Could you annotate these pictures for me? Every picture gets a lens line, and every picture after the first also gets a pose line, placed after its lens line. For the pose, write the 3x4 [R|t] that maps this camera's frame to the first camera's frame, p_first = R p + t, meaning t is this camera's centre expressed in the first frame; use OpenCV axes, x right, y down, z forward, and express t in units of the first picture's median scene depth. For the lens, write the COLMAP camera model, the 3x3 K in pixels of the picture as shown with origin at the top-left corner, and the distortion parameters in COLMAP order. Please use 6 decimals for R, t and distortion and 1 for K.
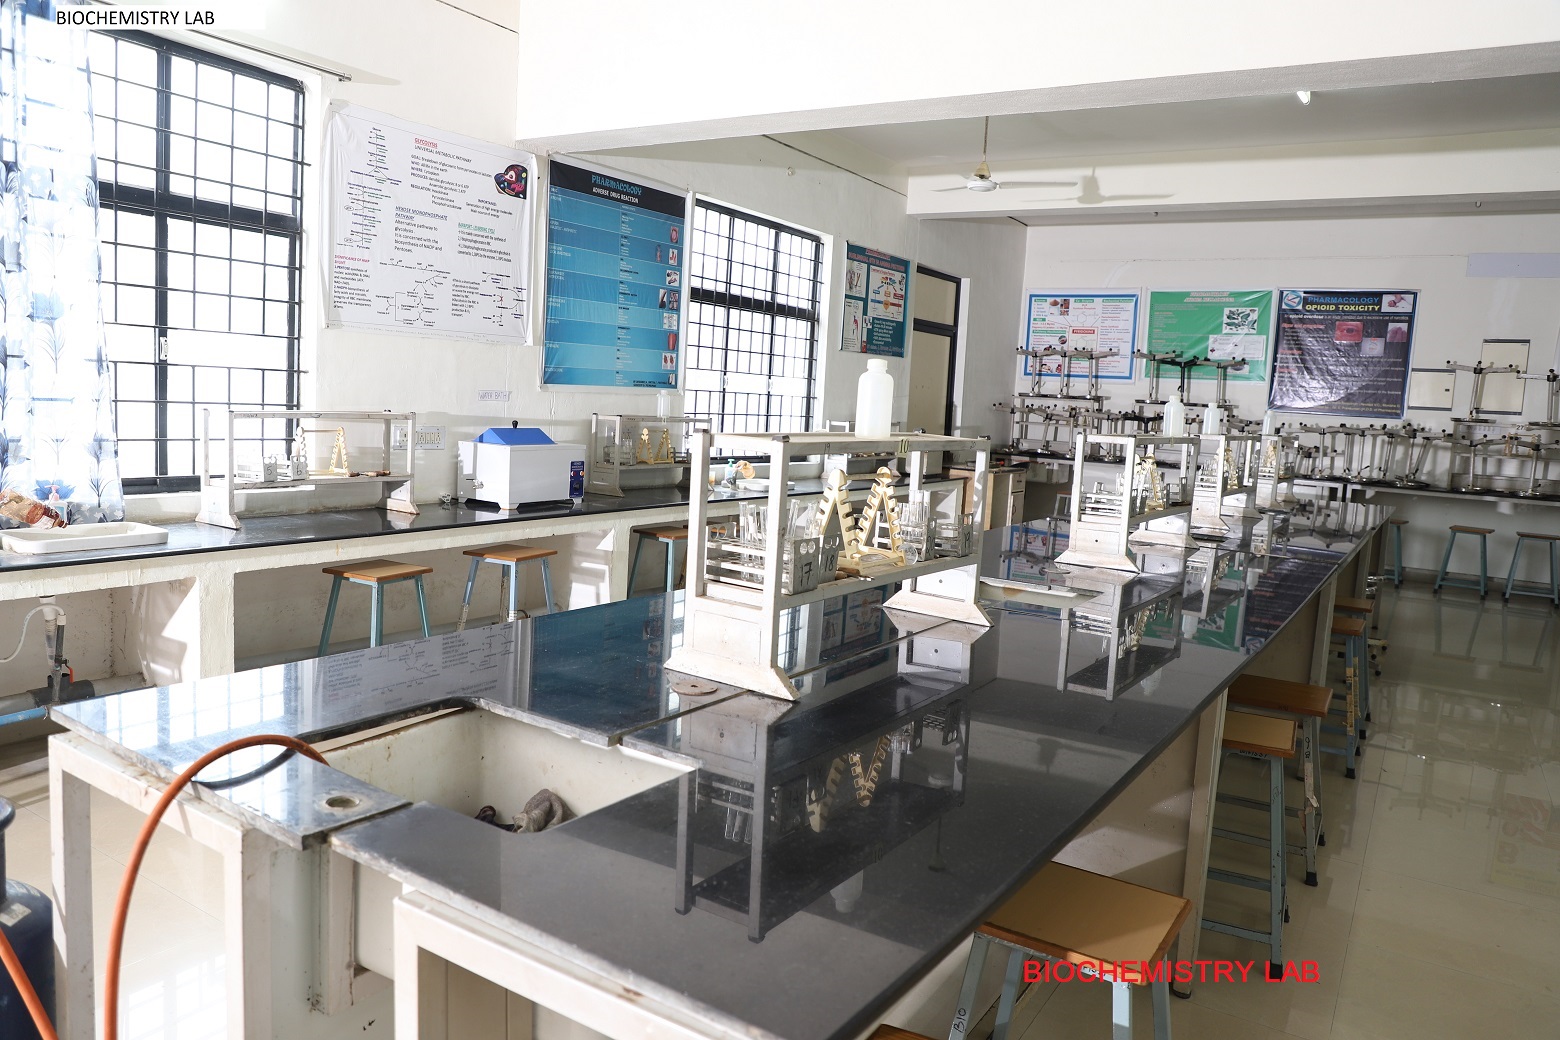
lens RADIAL K [[1090.7, 0, 781.3], [0, 1090.7, 522.5], [0, 0, 1]] dist [-0.038957, -0.000649]
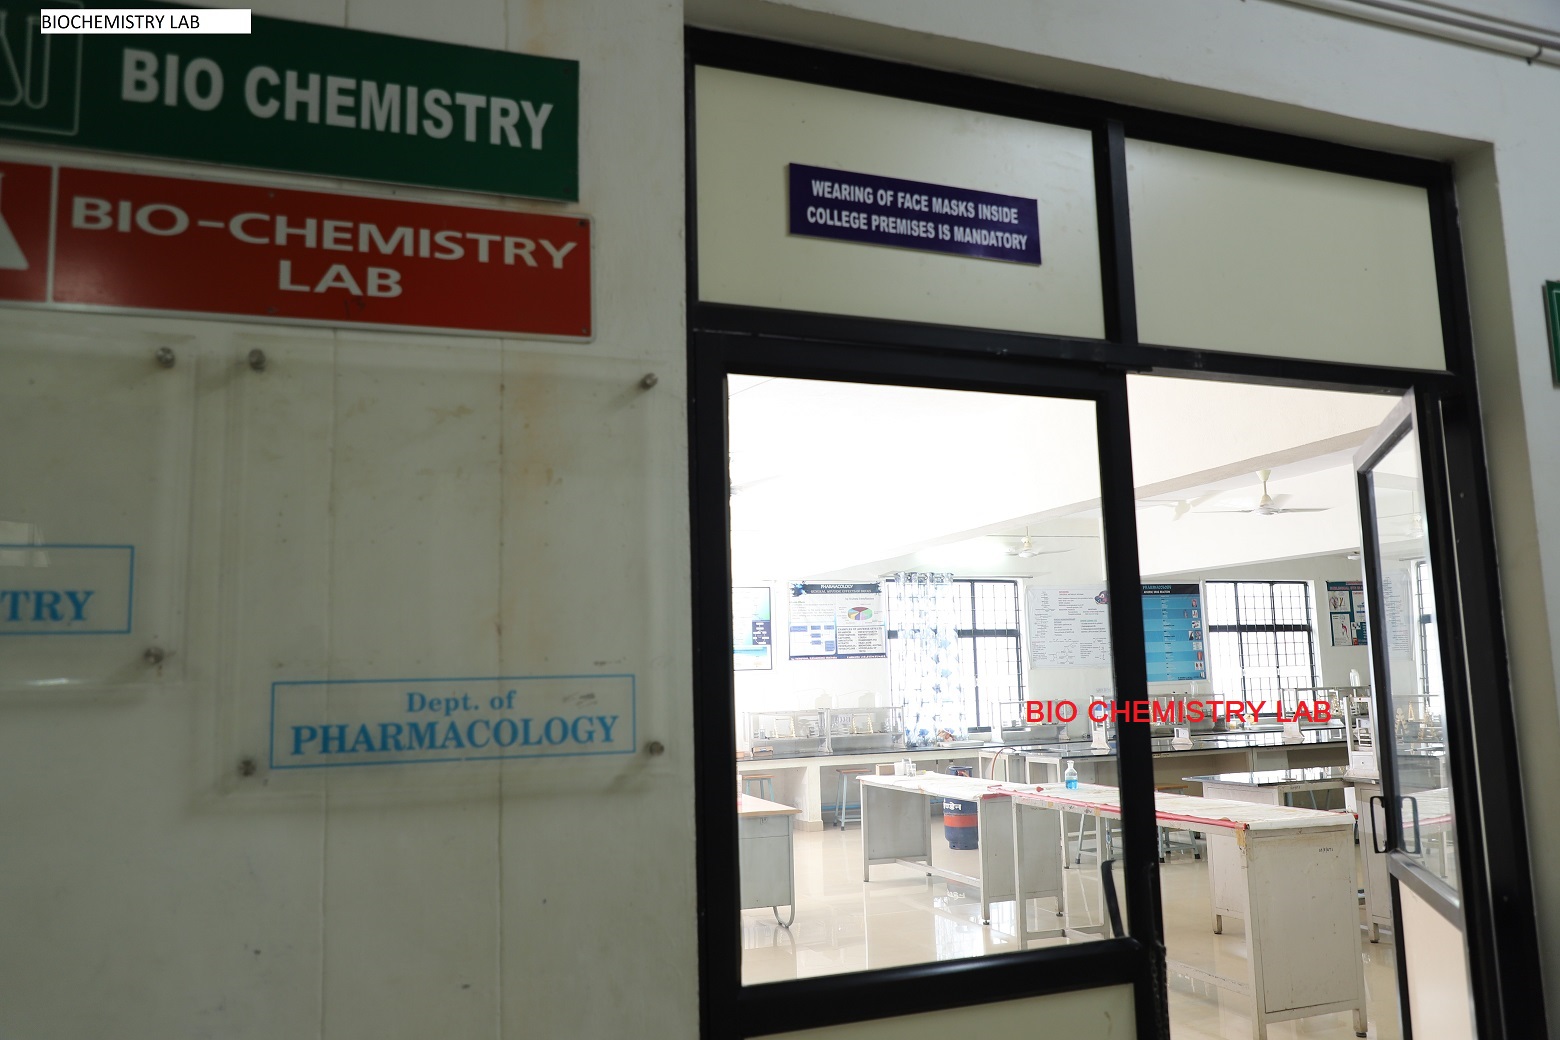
lens RADIAL K [[1249.5, 0, 780.3], [0, 1249.5, 523.1], [0, 0, 1]] dist [-0.017167, -0.001630]
pose [[0.810463, -0.155793, -0.564693, 0.809745], [0.006852, 0.966441, -0.256797, 0.239206], [0.585750, 0.204256, 0.784332, -1.715166]]
